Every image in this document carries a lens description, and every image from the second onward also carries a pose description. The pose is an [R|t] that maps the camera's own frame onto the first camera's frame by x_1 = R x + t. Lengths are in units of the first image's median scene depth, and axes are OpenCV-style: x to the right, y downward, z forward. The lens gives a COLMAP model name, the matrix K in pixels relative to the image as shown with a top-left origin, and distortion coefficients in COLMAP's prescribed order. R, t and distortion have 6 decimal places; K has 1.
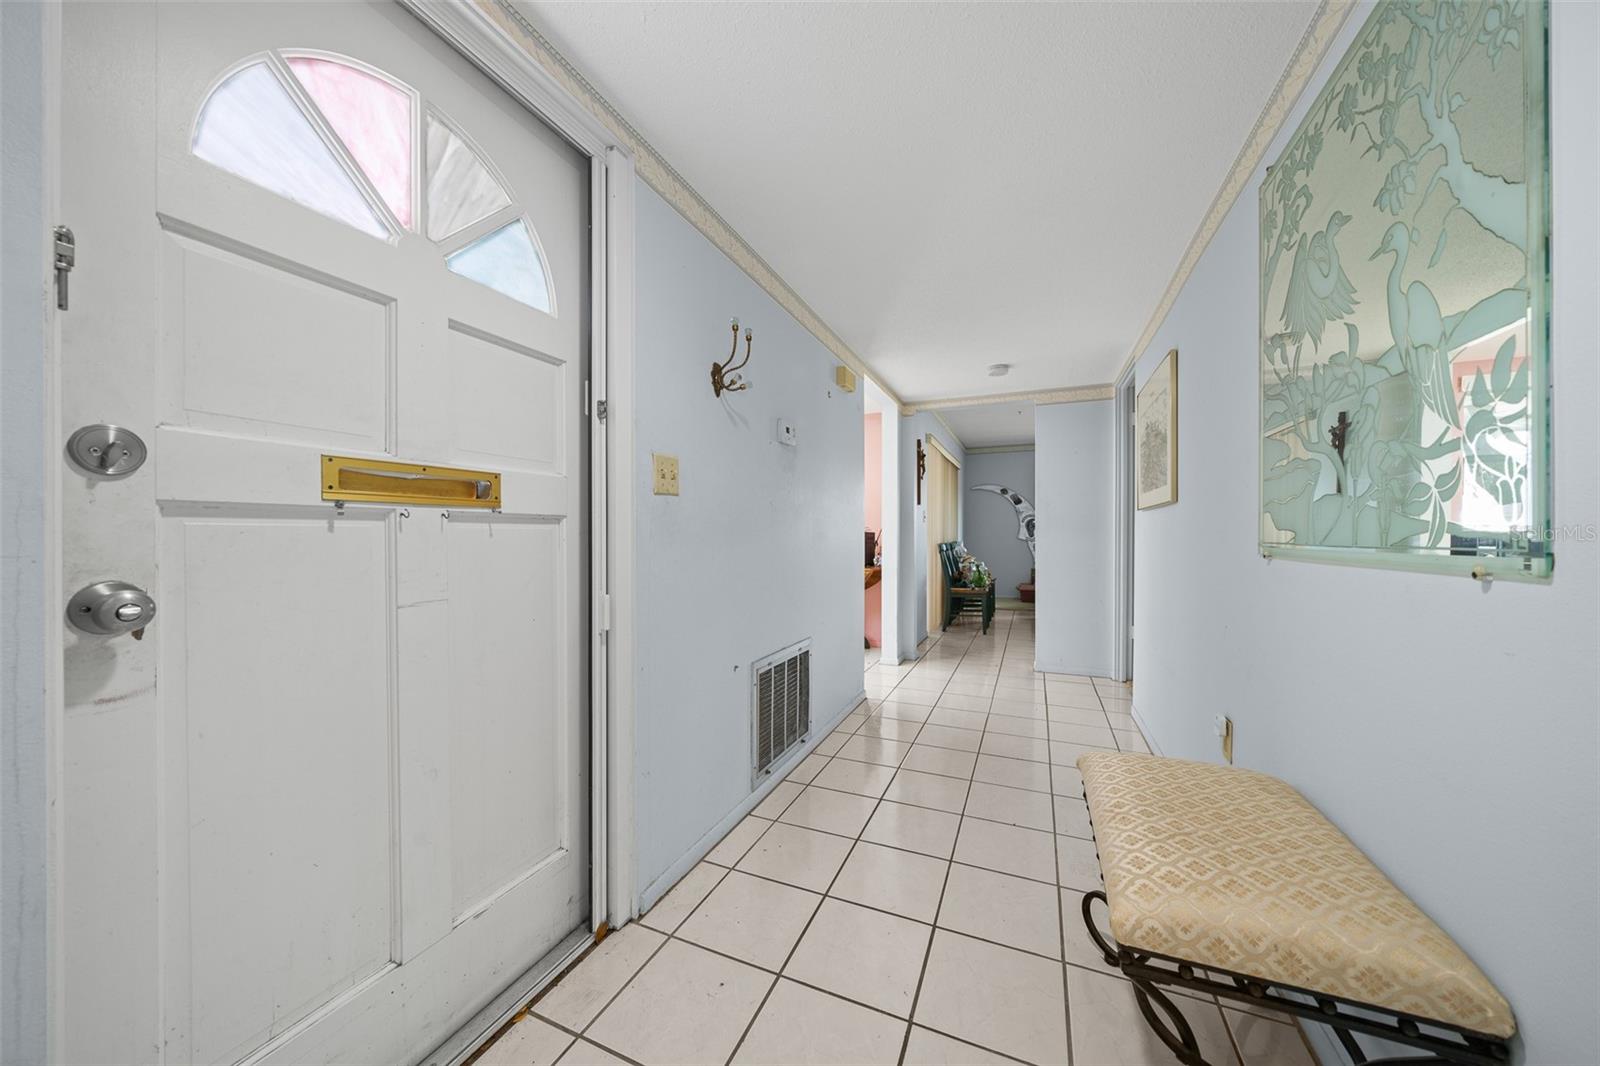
lens RADIAL K [[546.2, 0, 800.6], [0, 546.2, 532.3], [0, 0, 1]] dist [-0.011743, -0.000044]
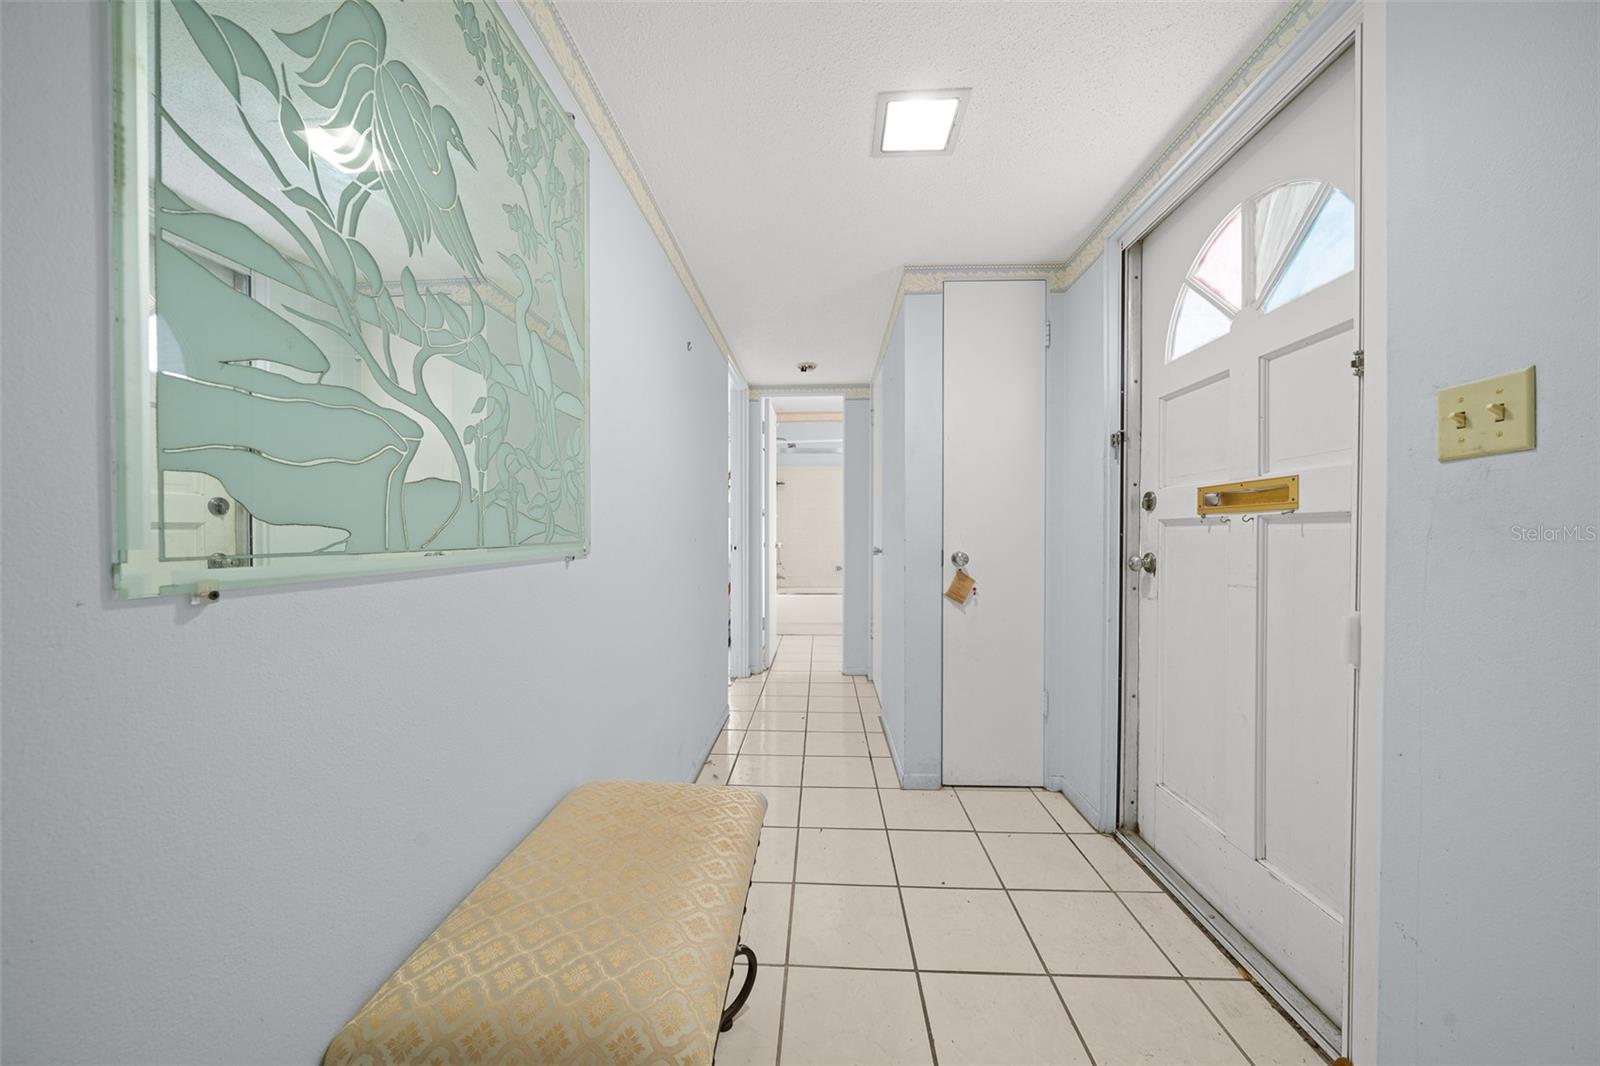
lens RADIAL K [[546.2, 0, 800.3], [0, 546.2, 538.1], [0, 0, 1]] dist [-0.011743, -0.000044]
pose [[-0.935741, 0.000265, -0.352687, 0.796923], [-0.000798, 0.999996, 0.002868, 0.010203], [0.352686, 0.002965, -0.935737, 1.896191]]
